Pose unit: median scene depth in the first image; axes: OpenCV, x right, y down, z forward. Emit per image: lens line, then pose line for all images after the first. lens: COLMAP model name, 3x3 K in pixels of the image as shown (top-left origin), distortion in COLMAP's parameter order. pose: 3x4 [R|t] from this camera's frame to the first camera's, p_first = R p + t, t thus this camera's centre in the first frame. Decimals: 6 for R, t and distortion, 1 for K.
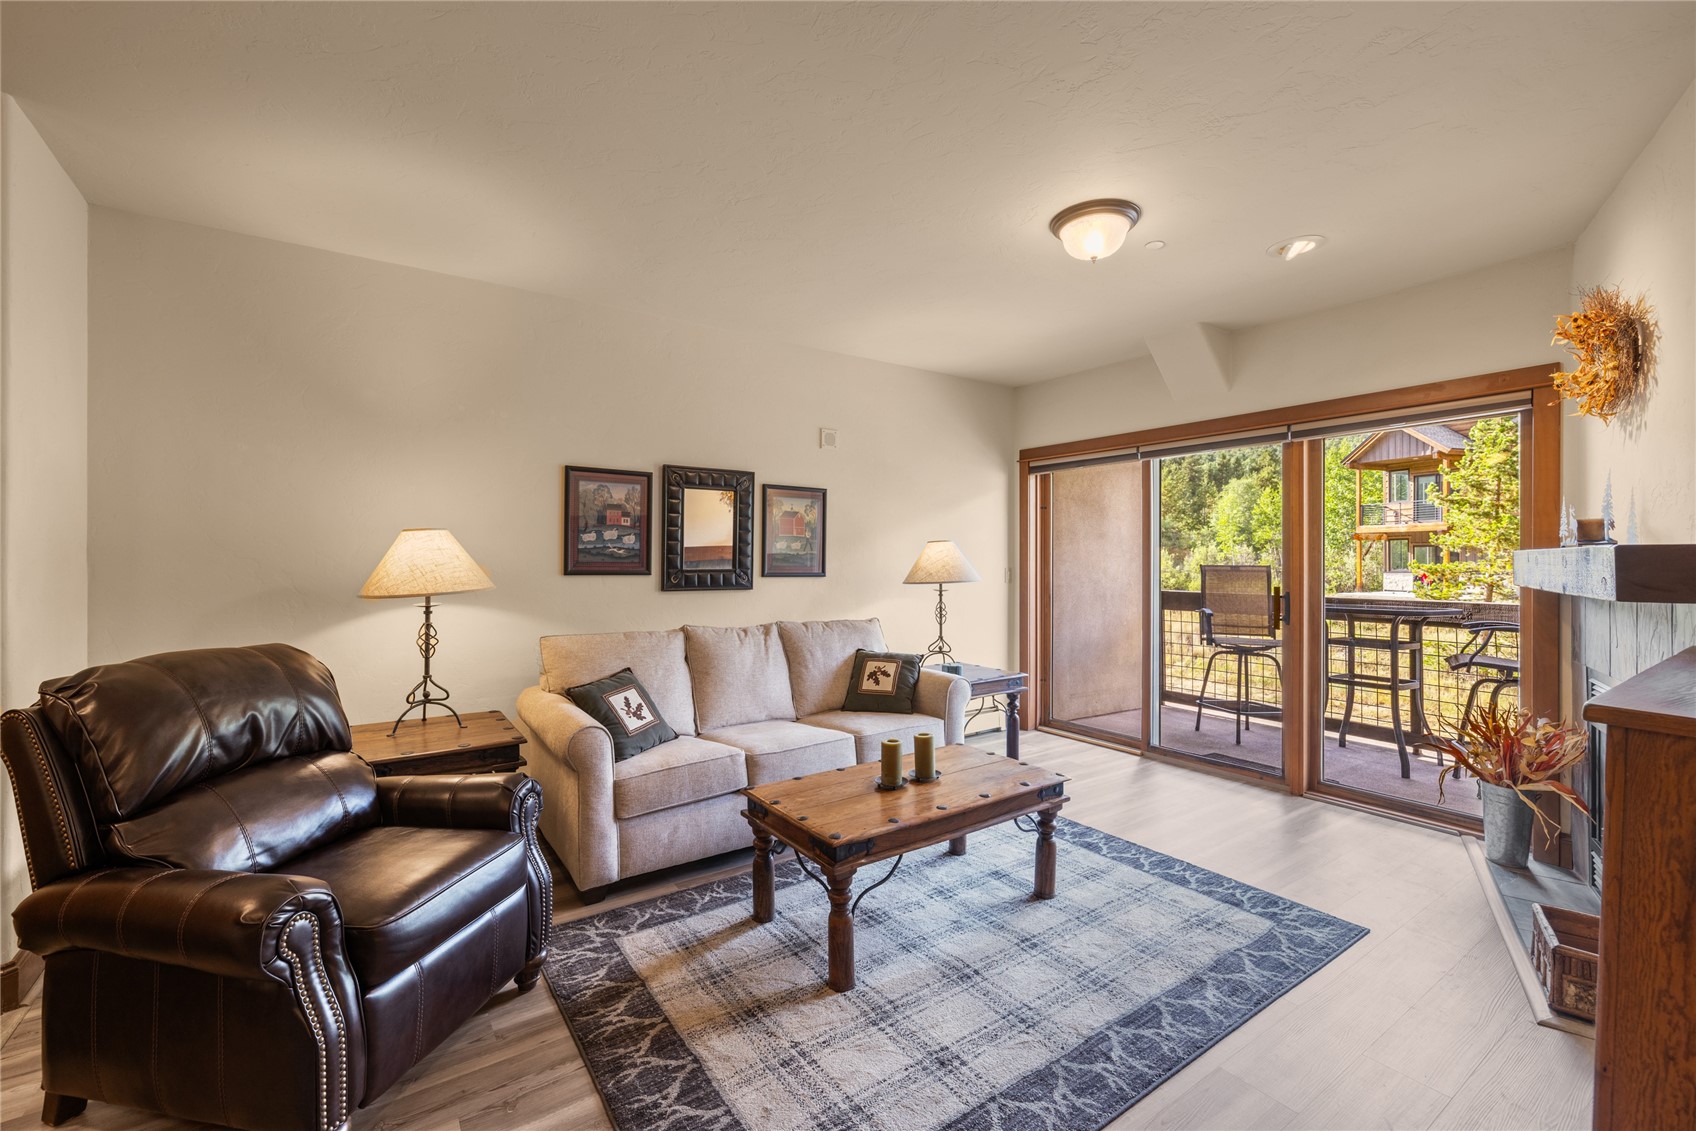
lens RADIAL K [[720.2, 0, 831.5], [0, 720.2, 555.6], [0, 0, 1]] dist [0.003358, -0.000066]
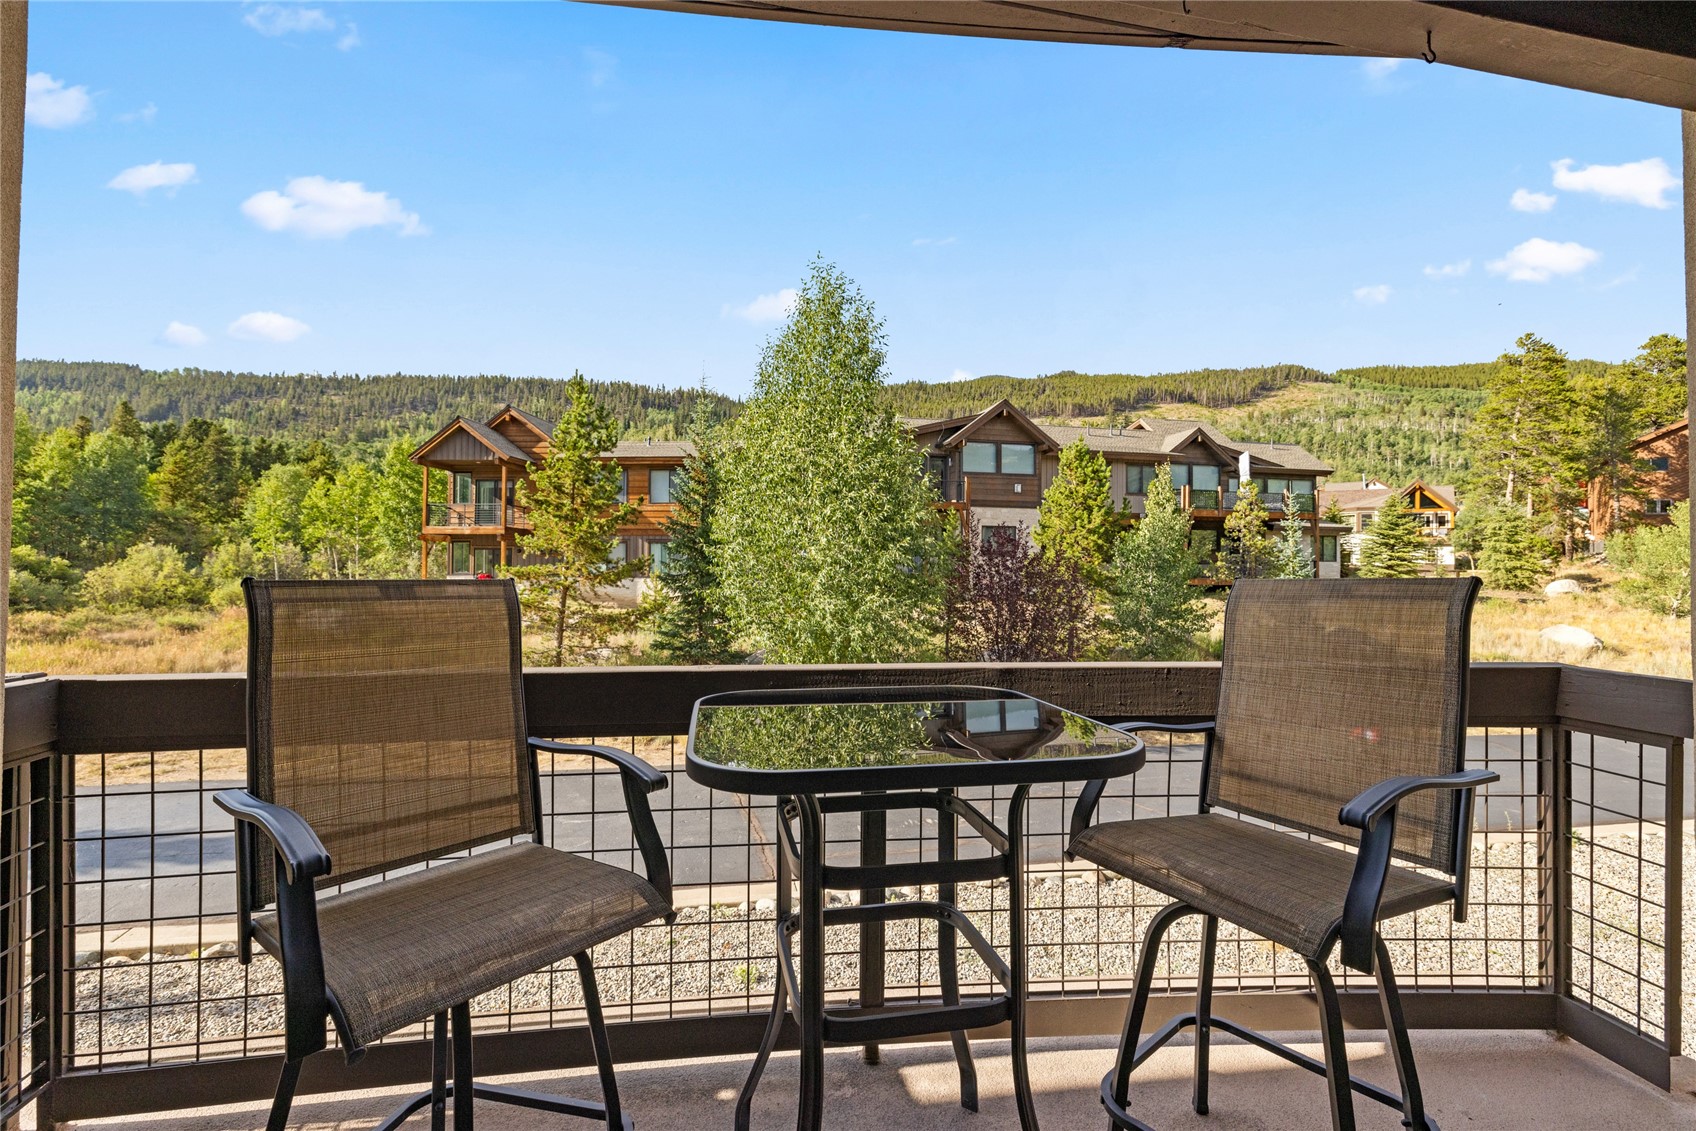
lens RADIAL K [[720.2, 0, 835.5], [0, 720.2, 553.4], [0, 0, 1]] dist [0.003358, -0.000066]
pose [[0.387413, 0.017892, 0.921733, 0.456012], [-0.012547, 0.999821, -0.014134, 0.007142], [-0.921821, -0.006089, 0.387568, 0.906036]]
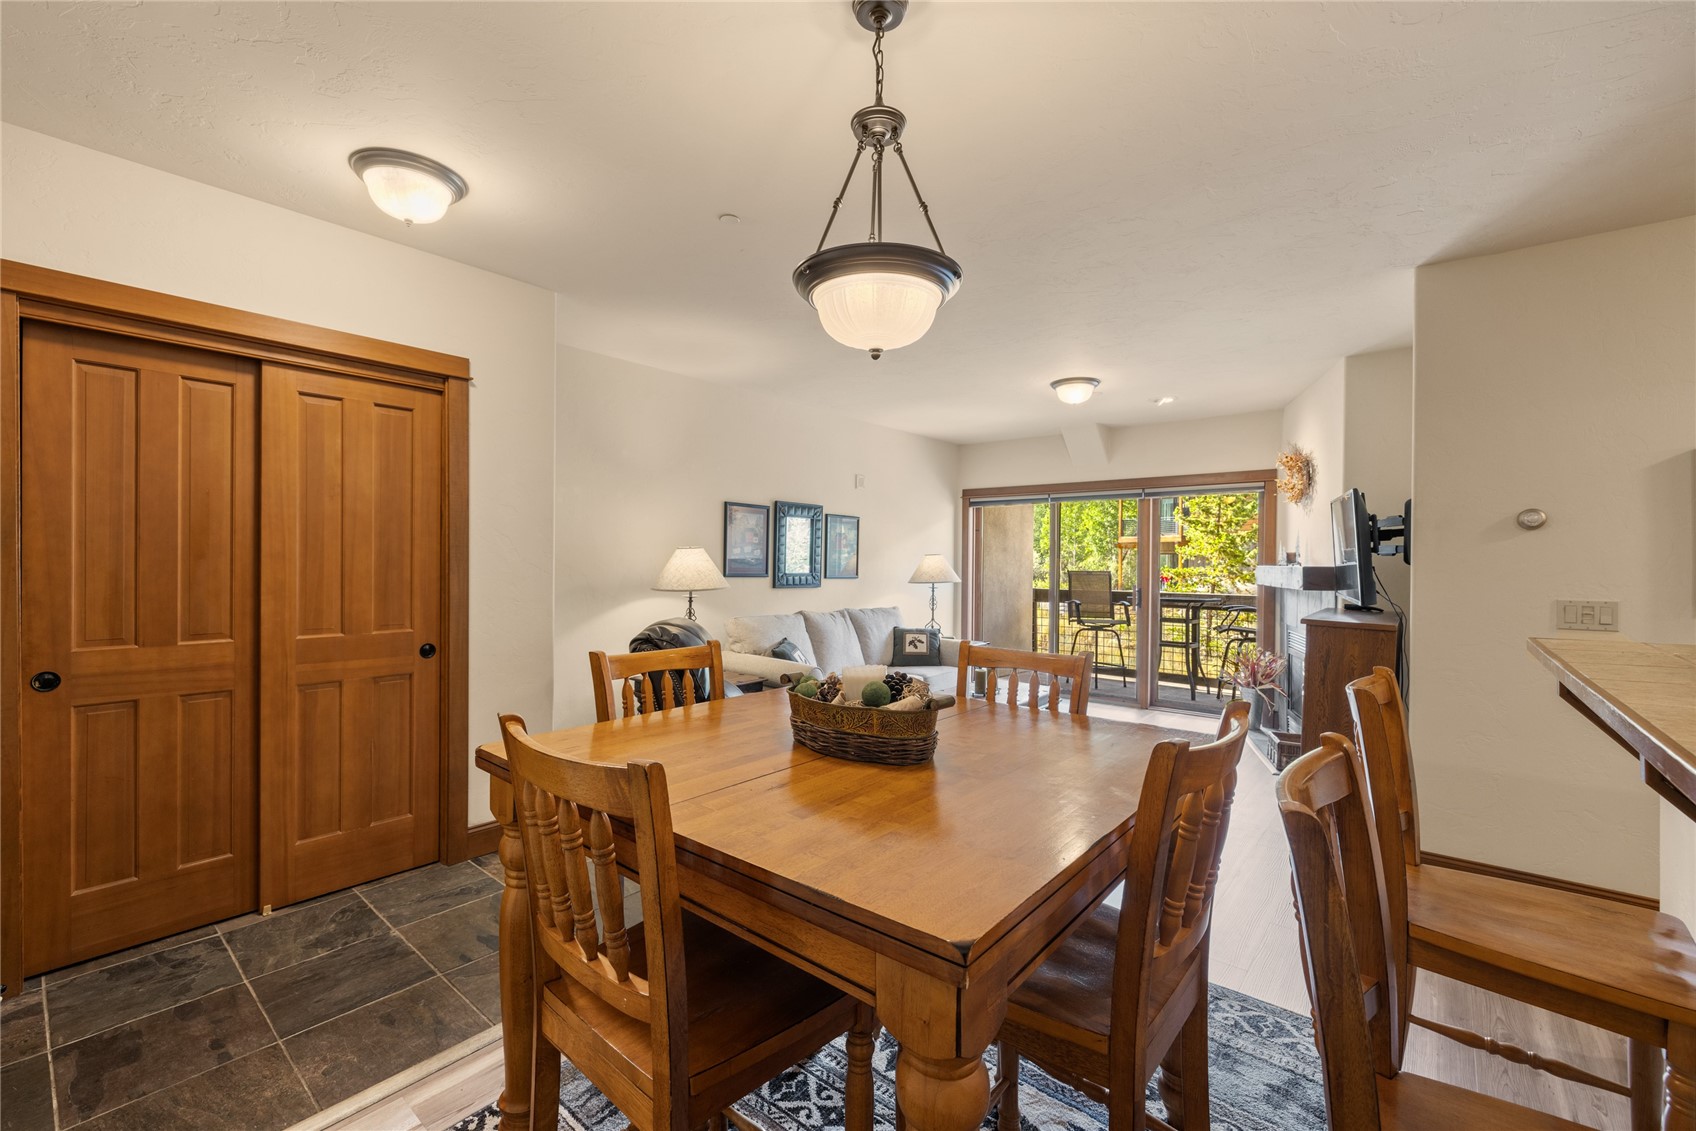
lens RADIAL K [[720.2, 0, 836.7], [0, 720.2, 560.8], [0, 0, 1]] dist [0.003358, -0.000066]
pose [[0.963534, 0.008690, 0.267444, -0.405660], [-0.010413, 0.999933, 0.005026, -0.011726], [-0.267382, -0.007627, 0.963560, -0.345979]]
